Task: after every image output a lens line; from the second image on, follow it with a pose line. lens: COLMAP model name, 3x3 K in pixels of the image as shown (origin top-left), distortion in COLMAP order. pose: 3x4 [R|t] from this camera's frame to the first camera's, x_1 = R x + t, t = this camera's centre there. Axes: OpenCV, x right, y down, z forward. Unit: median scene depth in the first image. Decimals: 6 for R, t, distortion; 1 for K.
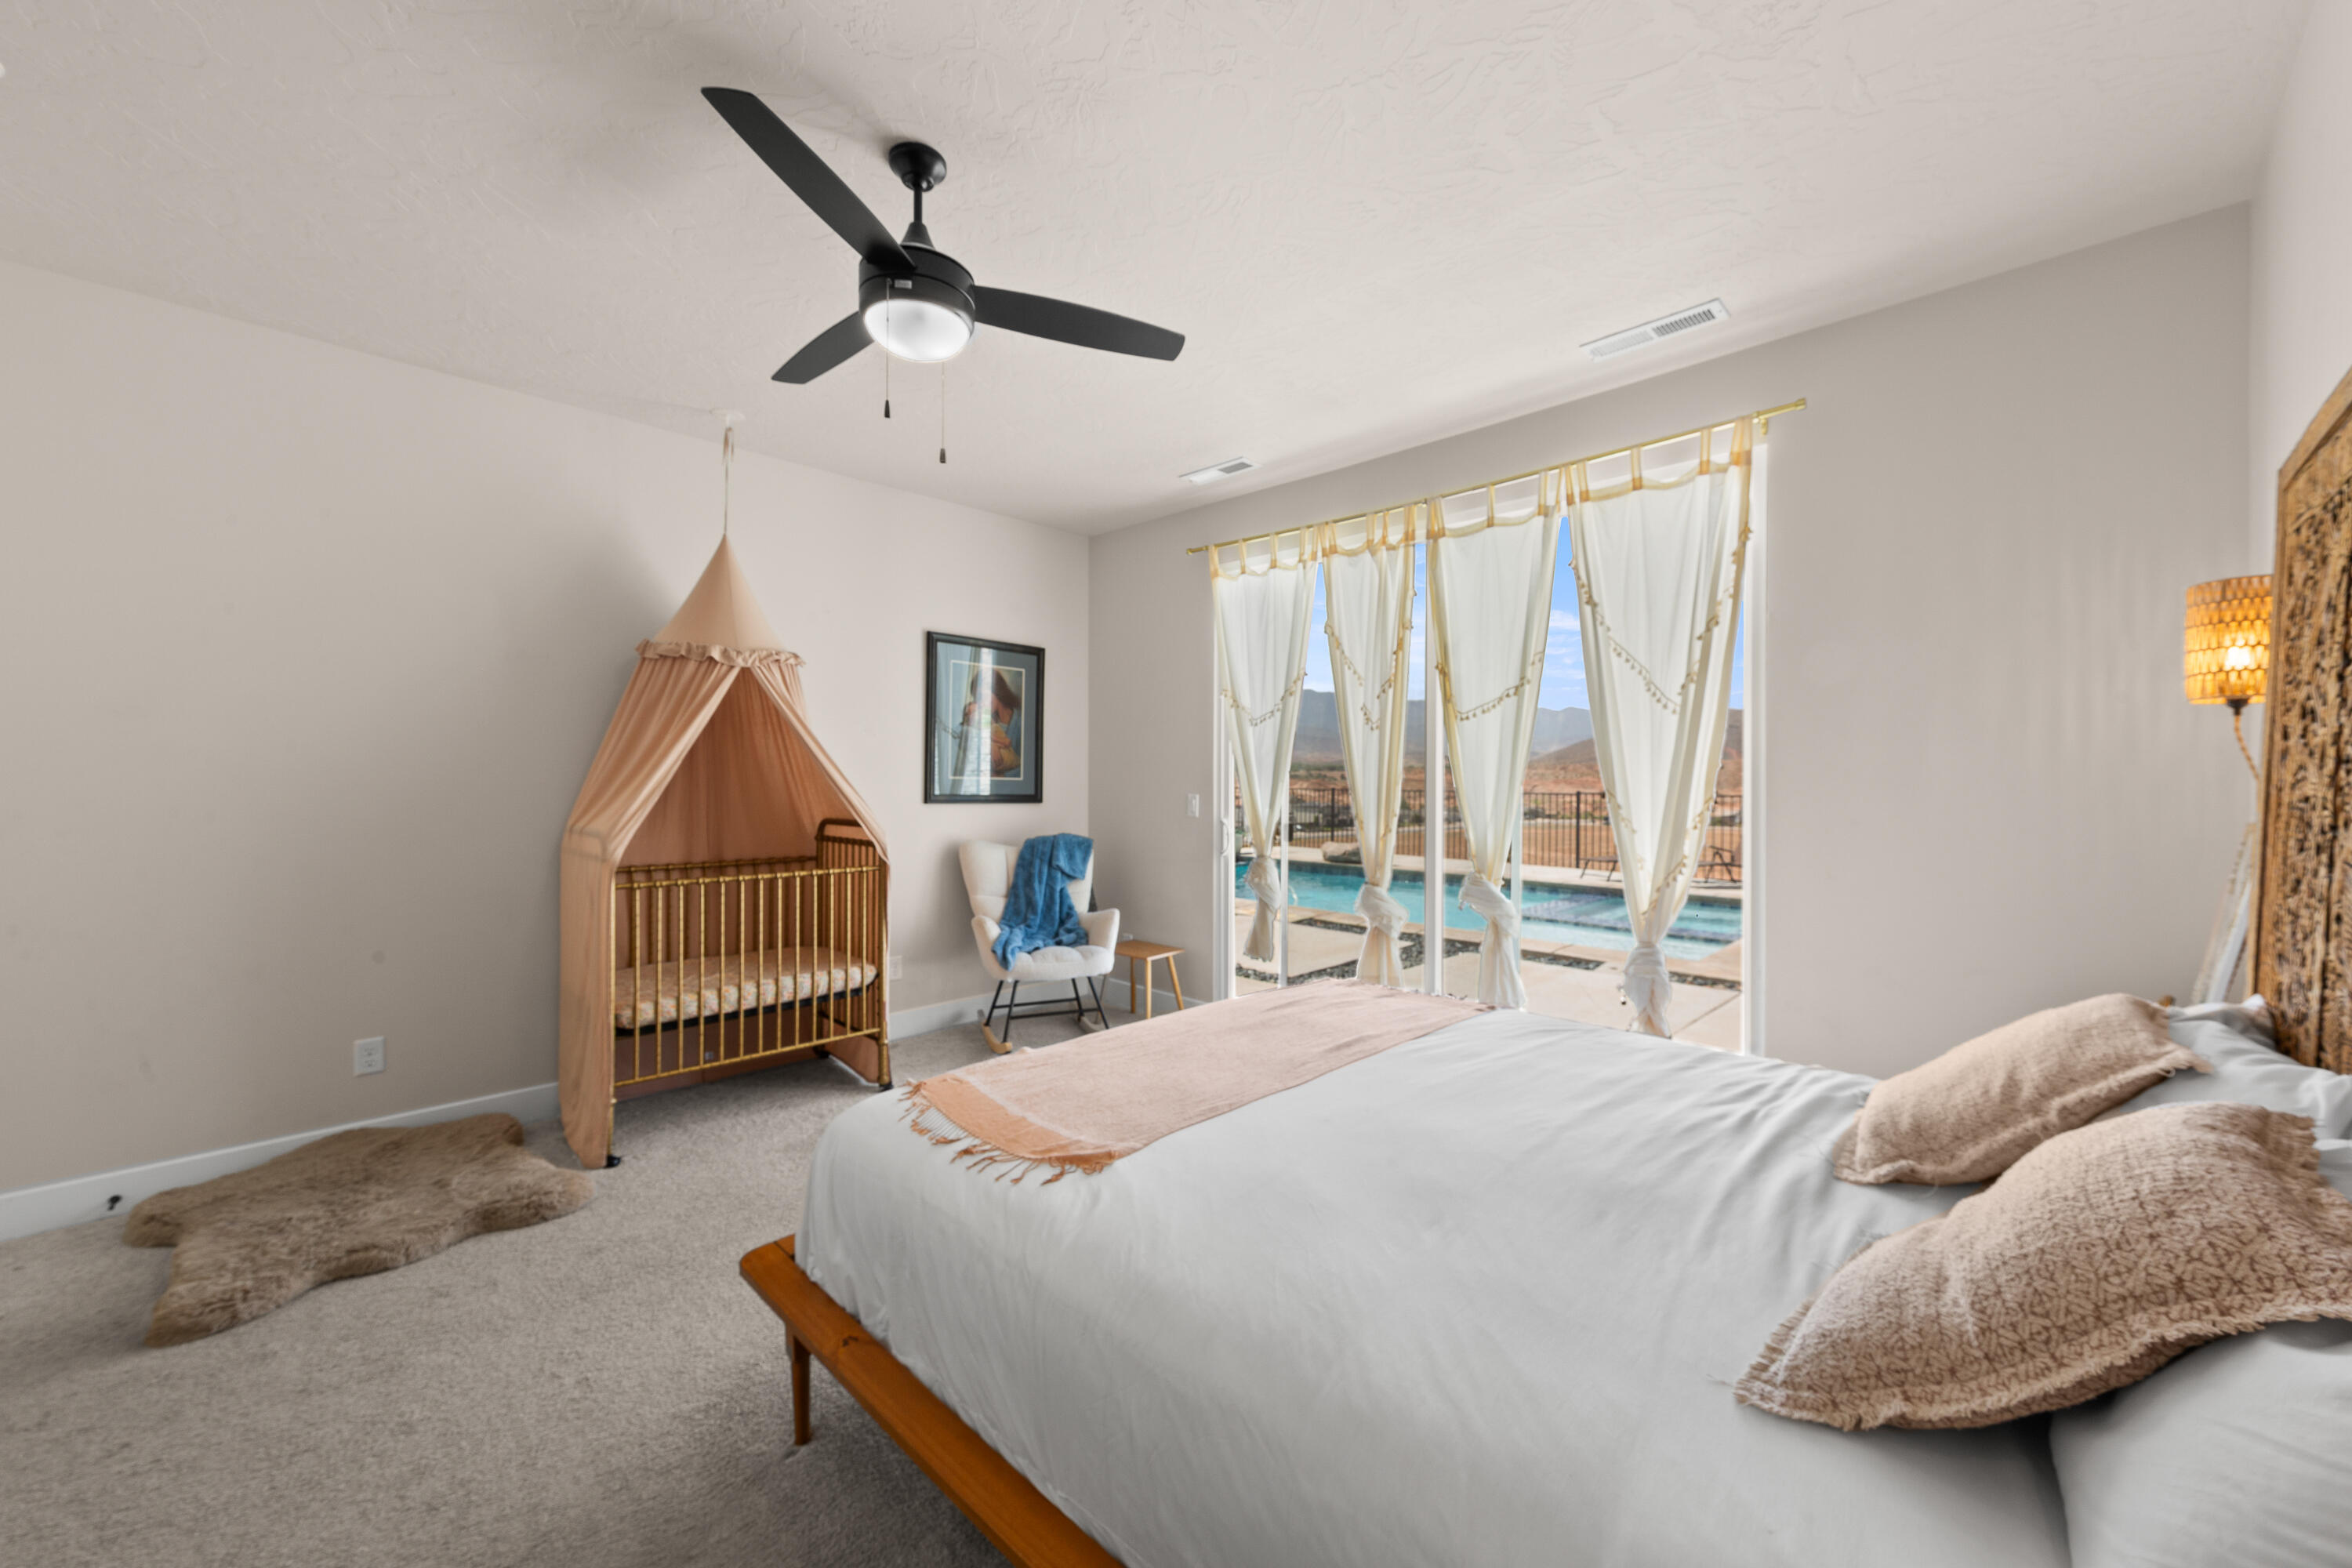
lens RADIAL K [[887.7, 0, 1185.4], [0, 887.7, 778.2], [0, 0, 1]] dist [0.001019, -0.000015]
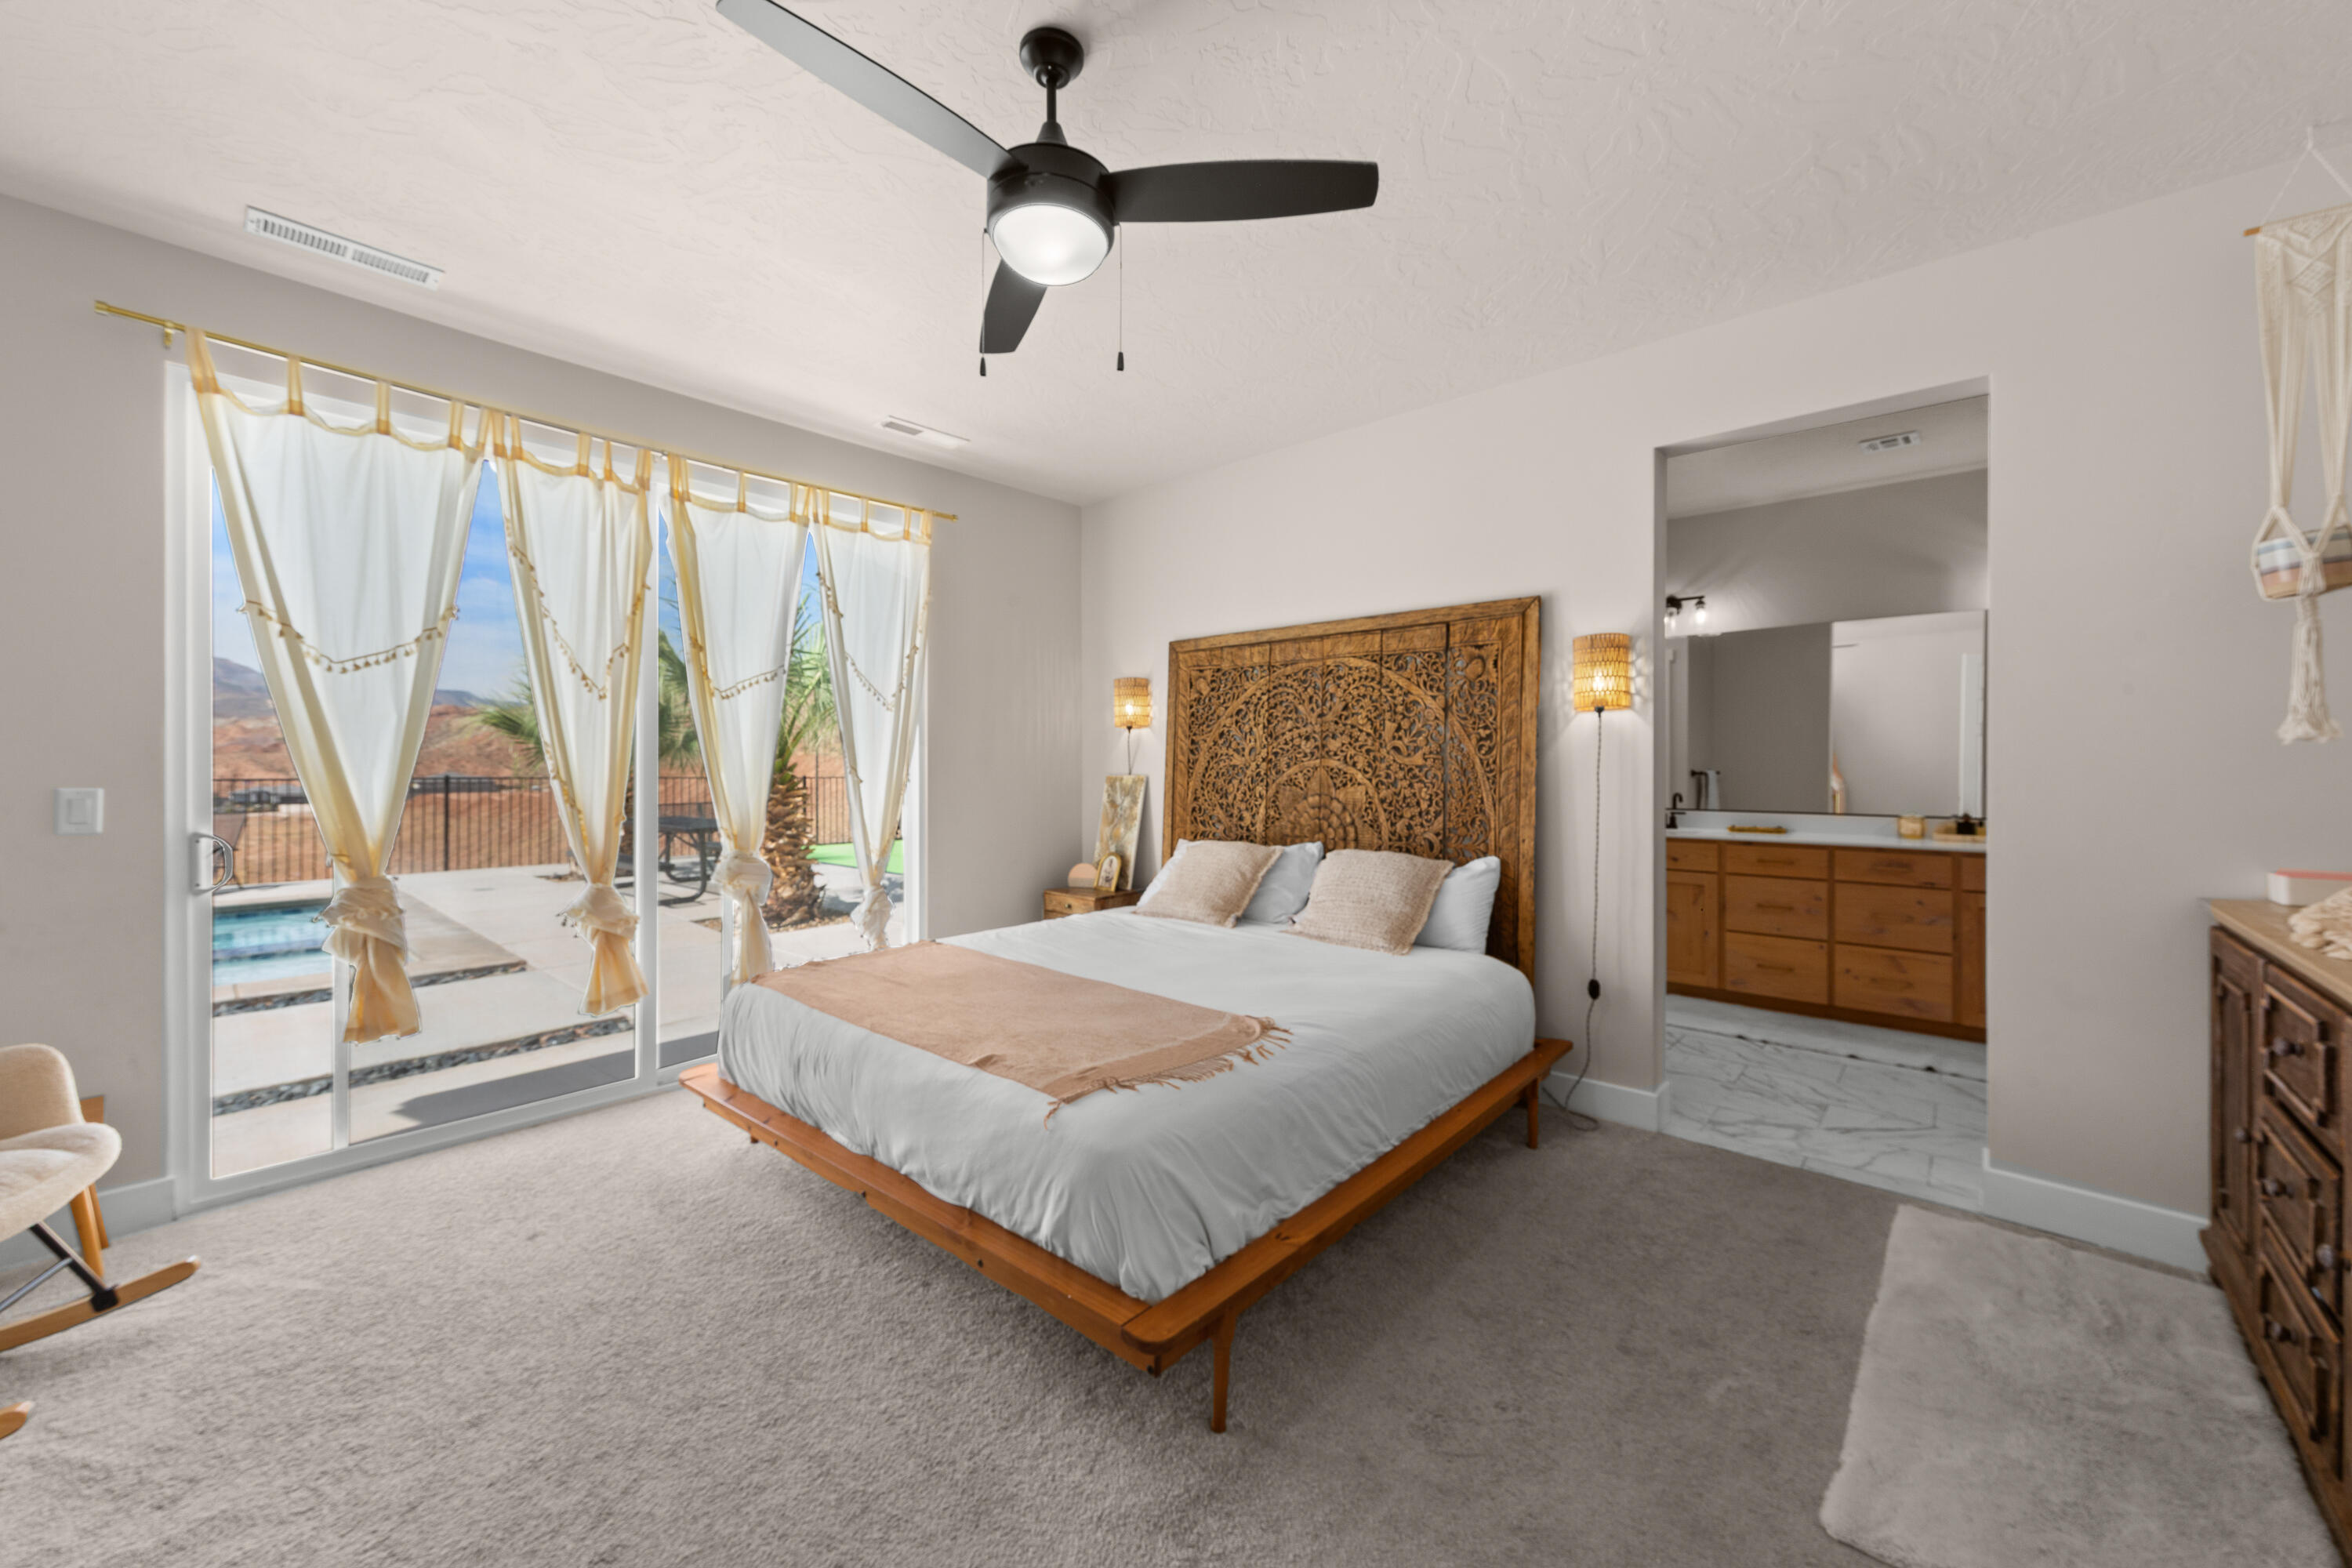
lens RADIAL K [[892.2, 0, 1176.0], [0, 892.2, 784.0], [0, 0, 1]] dist [0.001935, 0.000154]
pose [[-0.039398, -0.020528, 0.999013, -0.800930], [-0.000448, 0.999789, 0.020527, 0.007411], [-0.999224, 0.000361, -0.039399, 0.620104]]
